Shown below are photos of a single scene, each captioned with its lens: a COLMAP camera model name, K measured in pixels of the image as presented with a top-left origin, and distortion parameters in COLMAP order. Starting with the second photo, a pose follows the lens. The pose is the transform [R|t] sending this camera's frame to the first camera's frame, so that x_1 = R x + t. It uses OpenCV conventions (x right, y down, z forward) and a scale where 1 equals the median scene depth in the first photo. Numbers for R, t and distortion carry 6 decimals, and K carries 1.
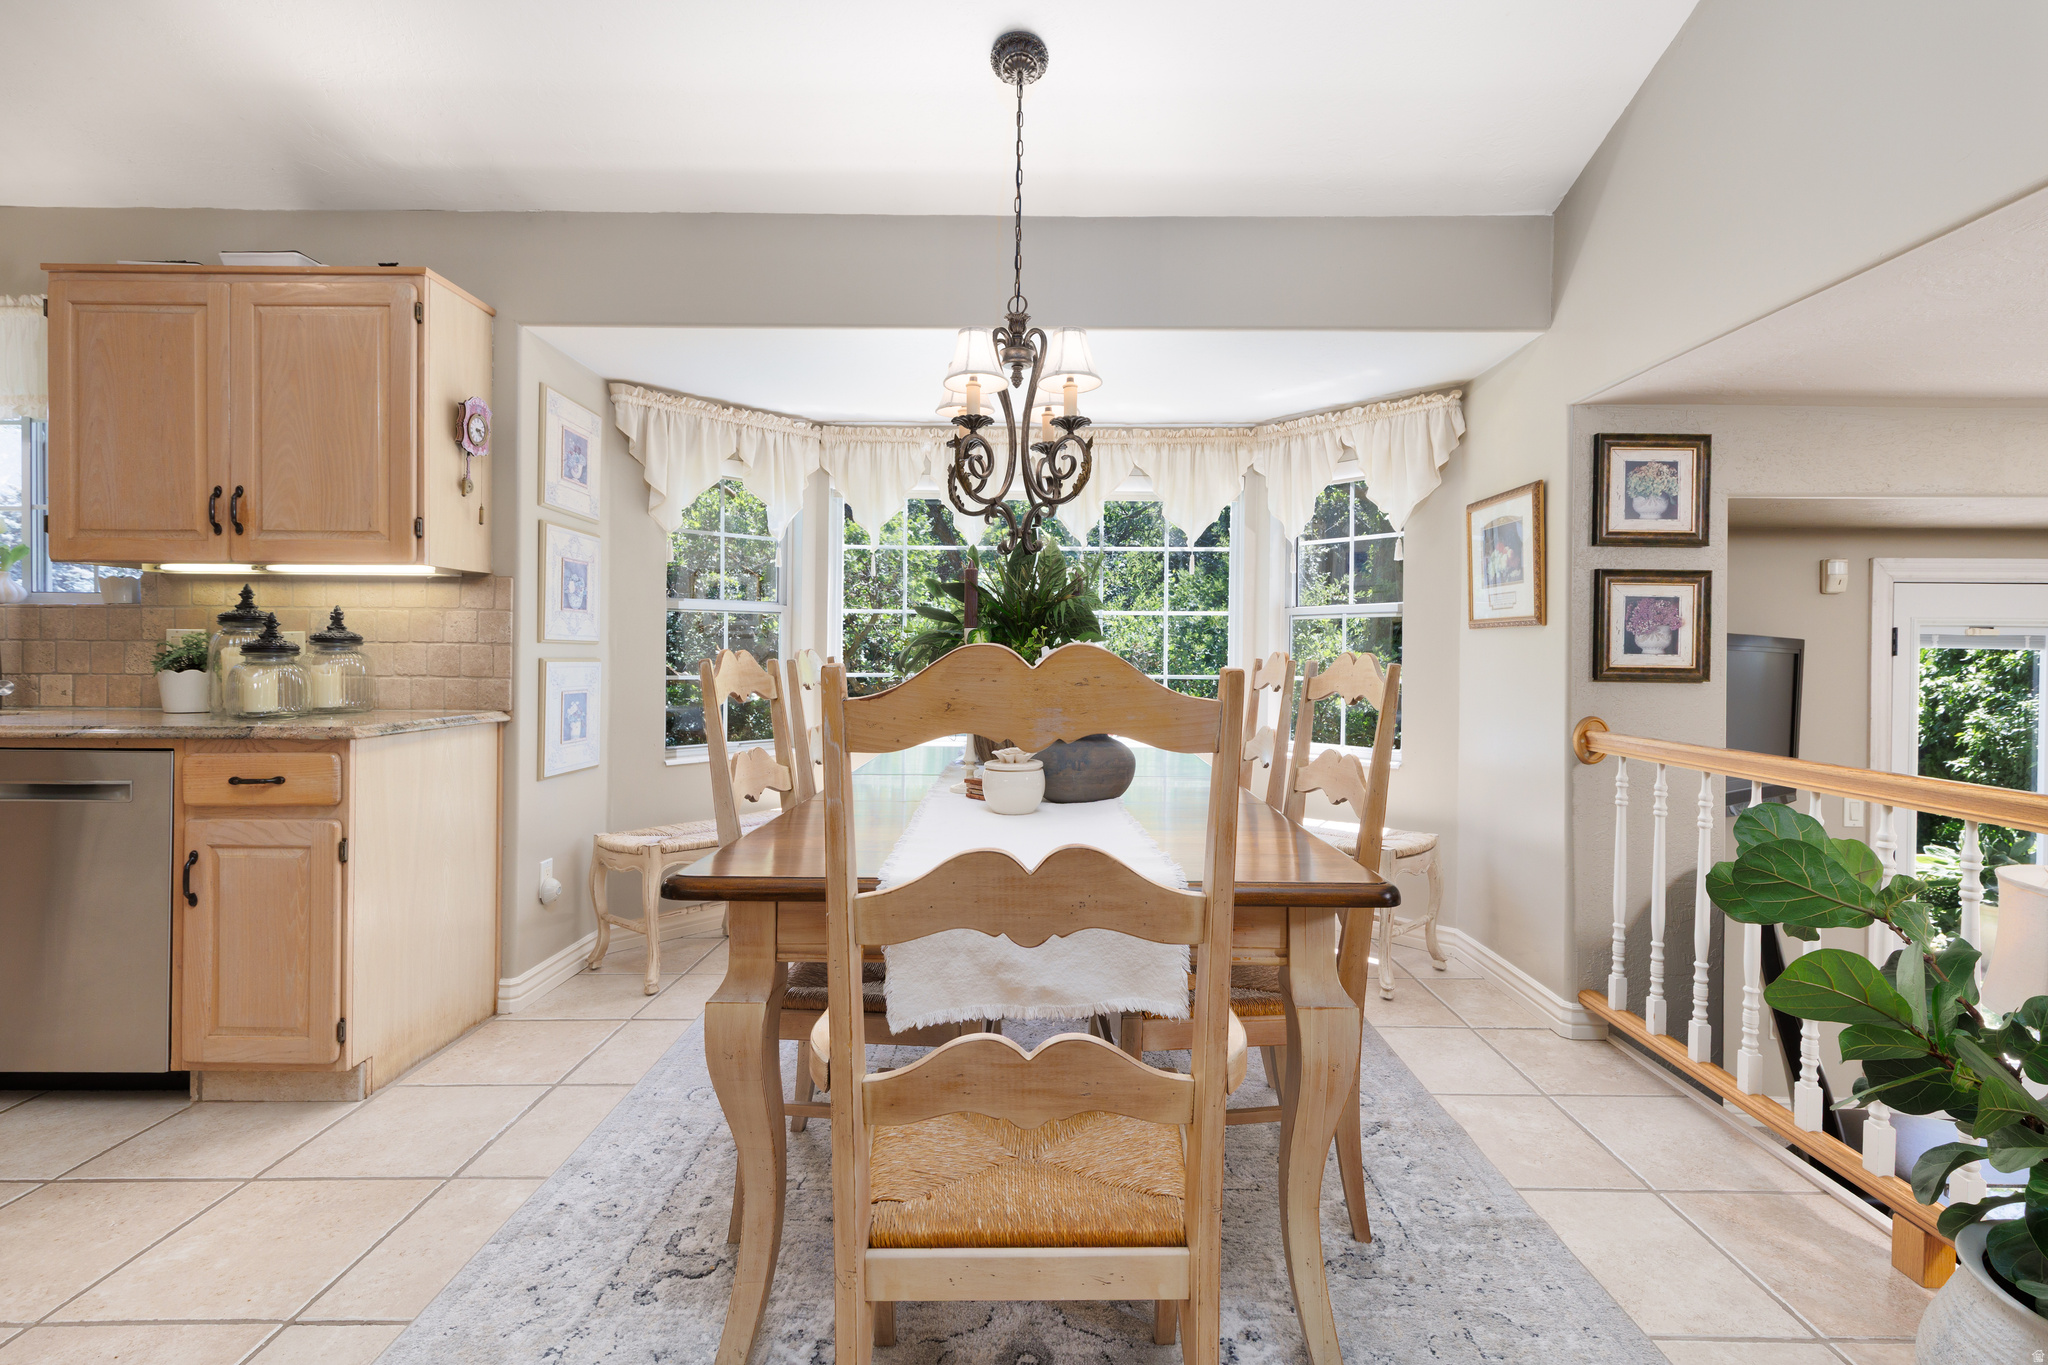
lens RADIAL K [[936.9, 0, 1027.1], [0, 936.9, 656.3], [0, 0, 1]] dist [0.000486, 0.000085]
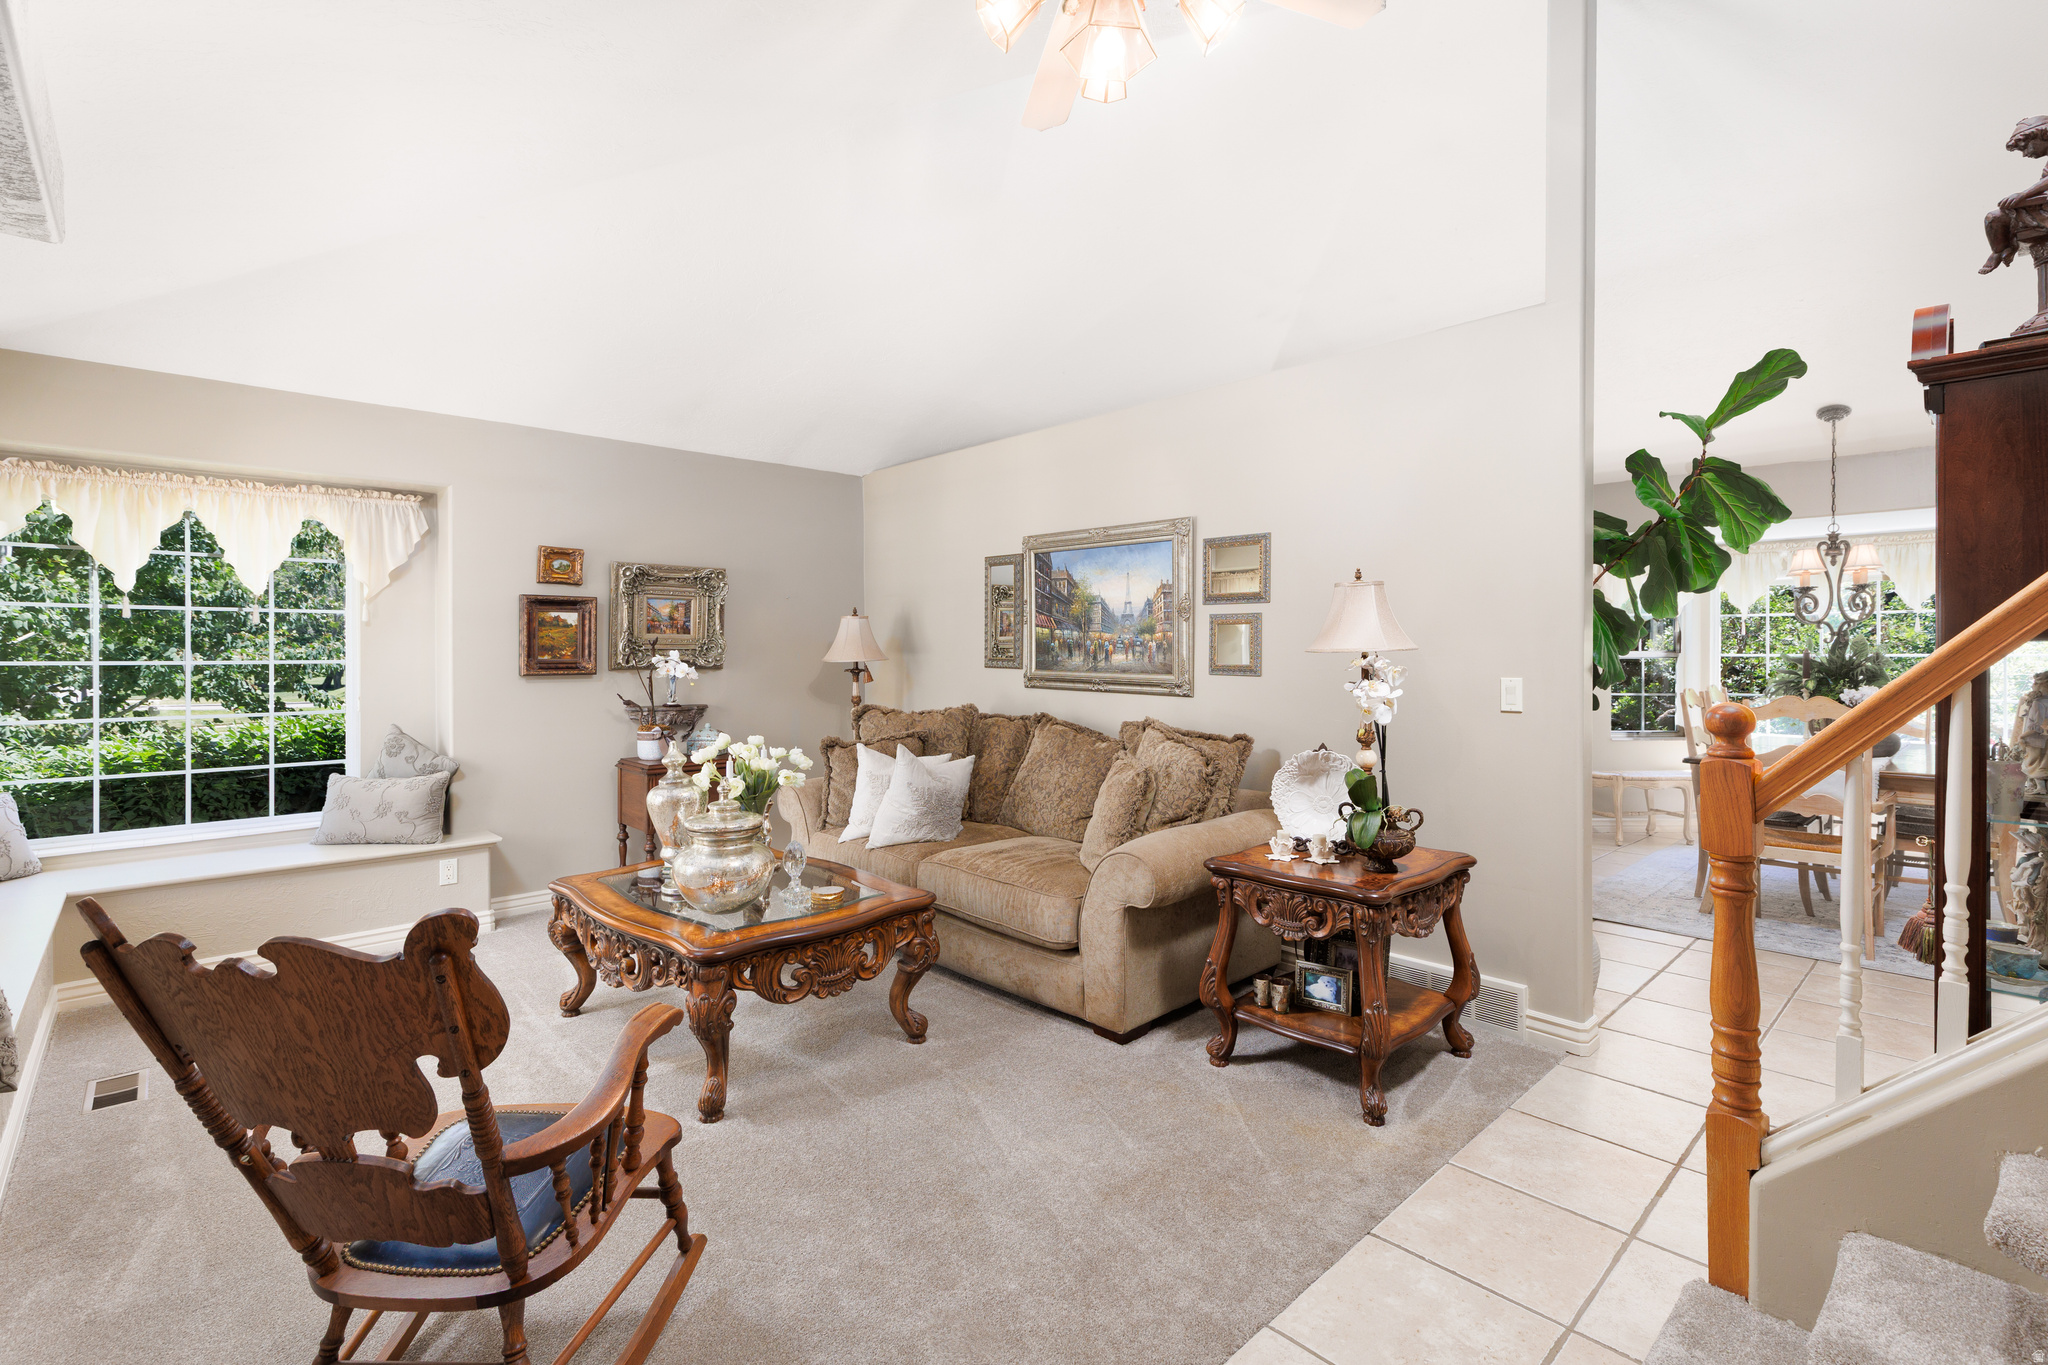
lens RADIAL K [[936.9, 0, 1027.1], [0, 936.9, 656.3], [0, 0, 1]] dist [0.000486, 0.000085]
pose [[0.698966, 0.004683, -0.715139, 0.231503], [0.004252, 0.999934, 0.010704, -0.112304], [0.715142, -0.010522, 0.698900, -1.796928]]
